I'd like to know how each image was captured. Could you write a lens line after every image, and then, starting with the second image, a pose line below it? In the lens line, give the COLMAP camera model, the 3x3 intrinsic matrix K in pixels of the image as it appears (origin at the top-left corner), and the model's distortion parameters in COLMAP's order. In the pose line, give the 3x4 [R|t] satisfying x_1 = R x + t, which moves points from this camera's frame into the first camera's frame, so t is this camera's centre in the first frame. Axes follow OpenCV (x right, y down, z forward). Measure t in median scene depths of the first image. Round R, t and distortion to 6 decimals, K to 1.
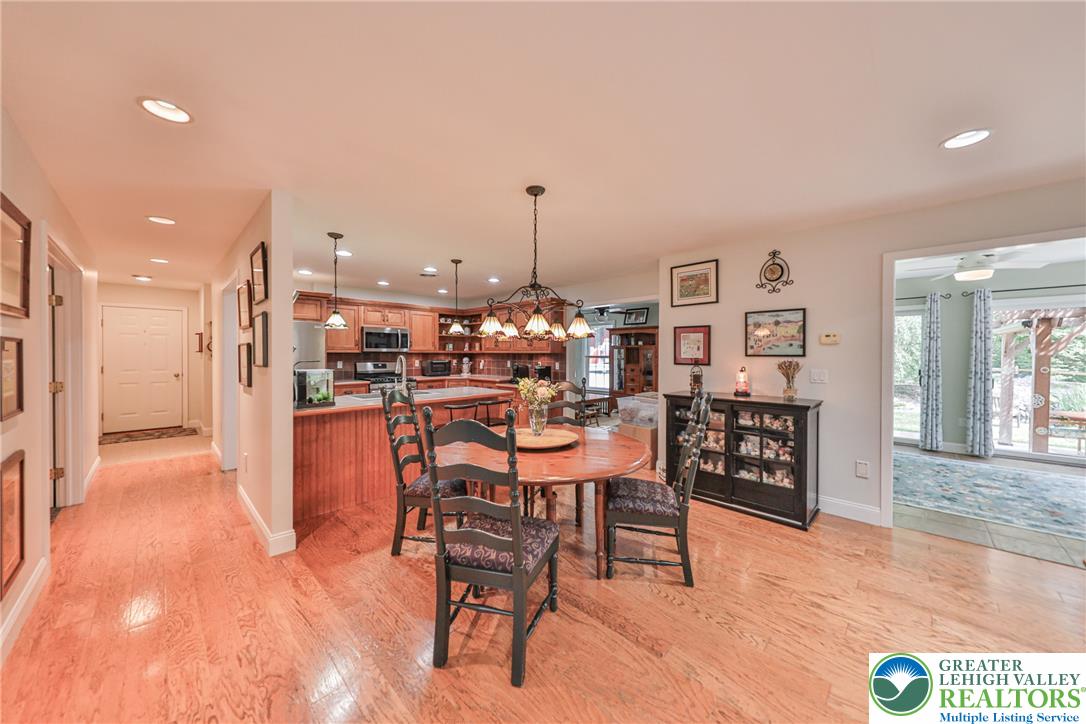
lens RADIAL K [[375.9, 0, 541.4], [0, 375.9, 359.8], [0, 0, 1]] dist [0.005510, -0.000696]
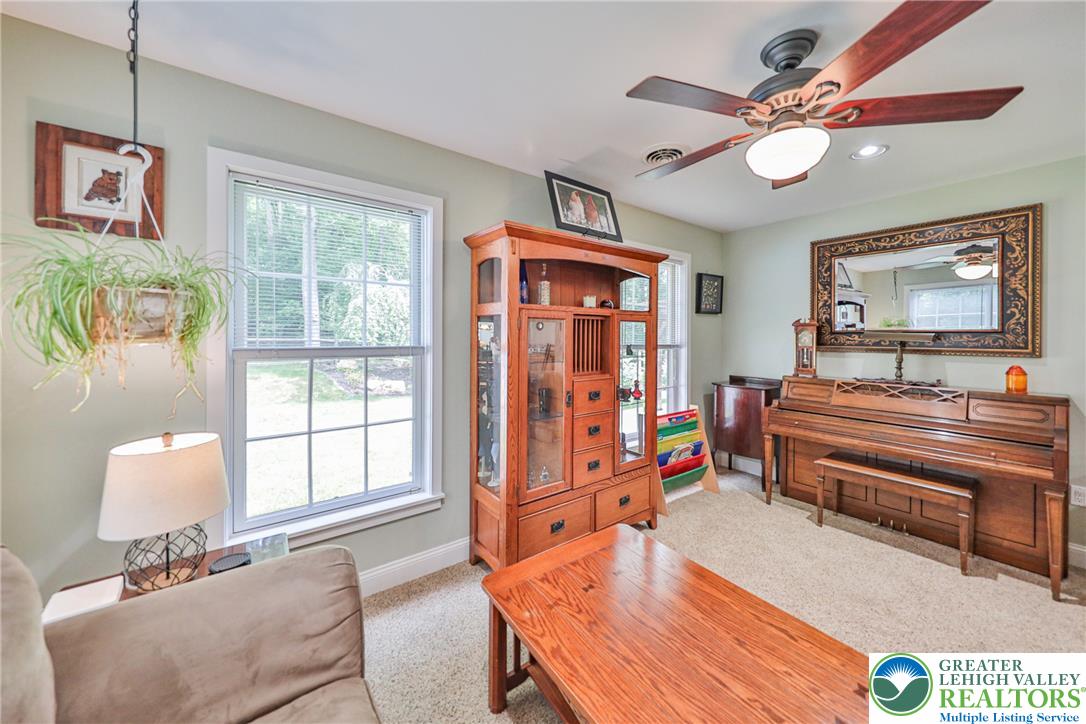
lens RADIAL K [[375.9, 0, 562.4], [0, 375.9, 336.3], [0, 0, 1]] dist [0.005510, -0.000696]
pose [[0.148374, -0.005357, 0.988917, -0.047261], [0.013336, 0.999905, 0.003416, -0.021462], [-0.988841, 0.012681, 0.148431, 1.141122]]
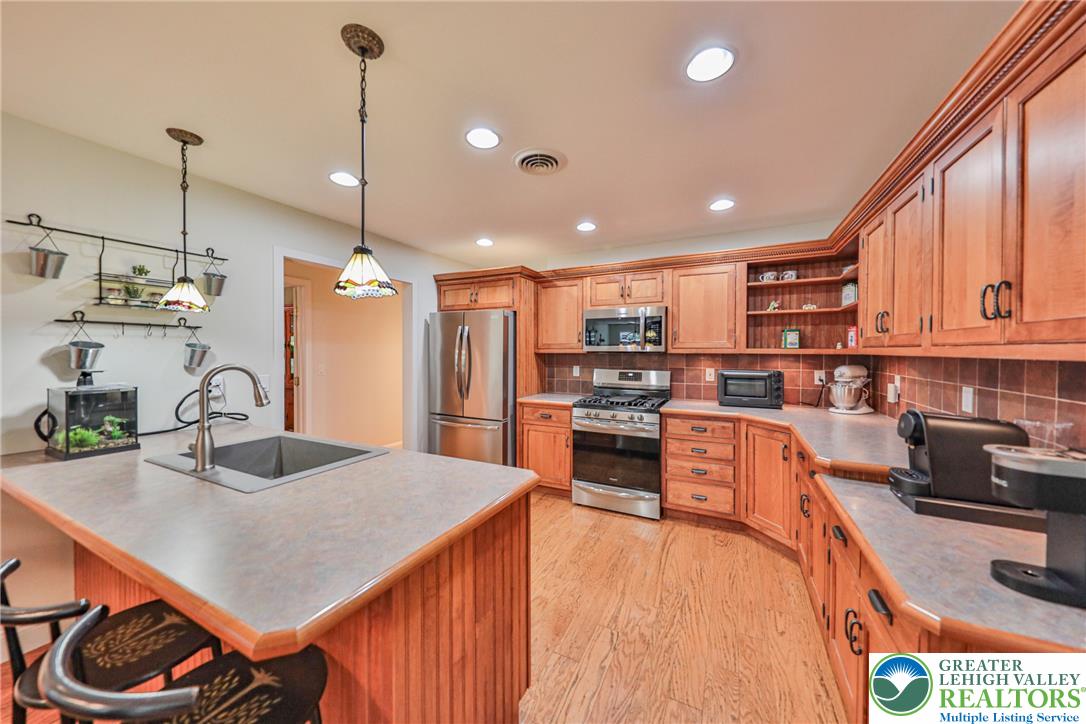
lens RADIAL K [[375.9, 0, 539.9], [0, 375.9, 356.7], [0, 0, 1]] dist [0.005510, -0.000696]
pose [[0.297665, 0.012500, -0.954588, 0.069112], [-0.015394, 0.999847, 0.008293, -0.014572], [0.954546, 0.012227, 0.297812, 0.620597]]
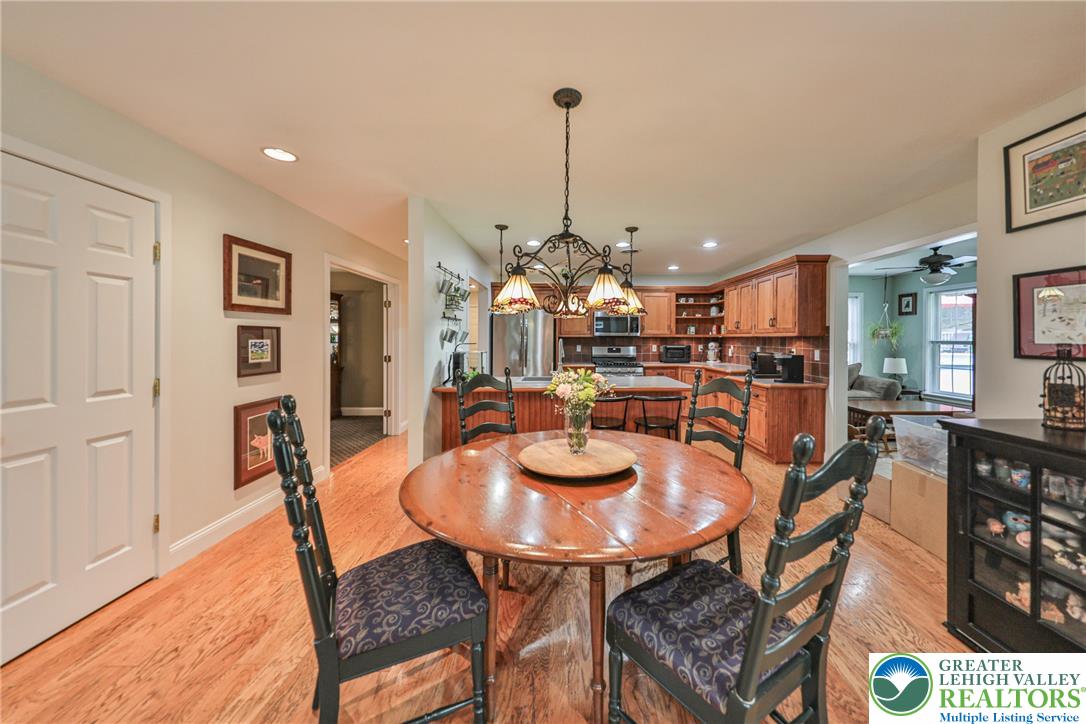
lens RADIAL K [[375.9, 0, 580.2], [0, 375.9, 341.1], [0, 0, 1]] dist [0.005510, -0.000696]
pose [[0.723818, 0.002139, -0.689988, 0.174974], [-0.010230, 0.999919, -0.007631, 0.000532], [0.689915, 0.012583, 0.723781, 0.187912]]
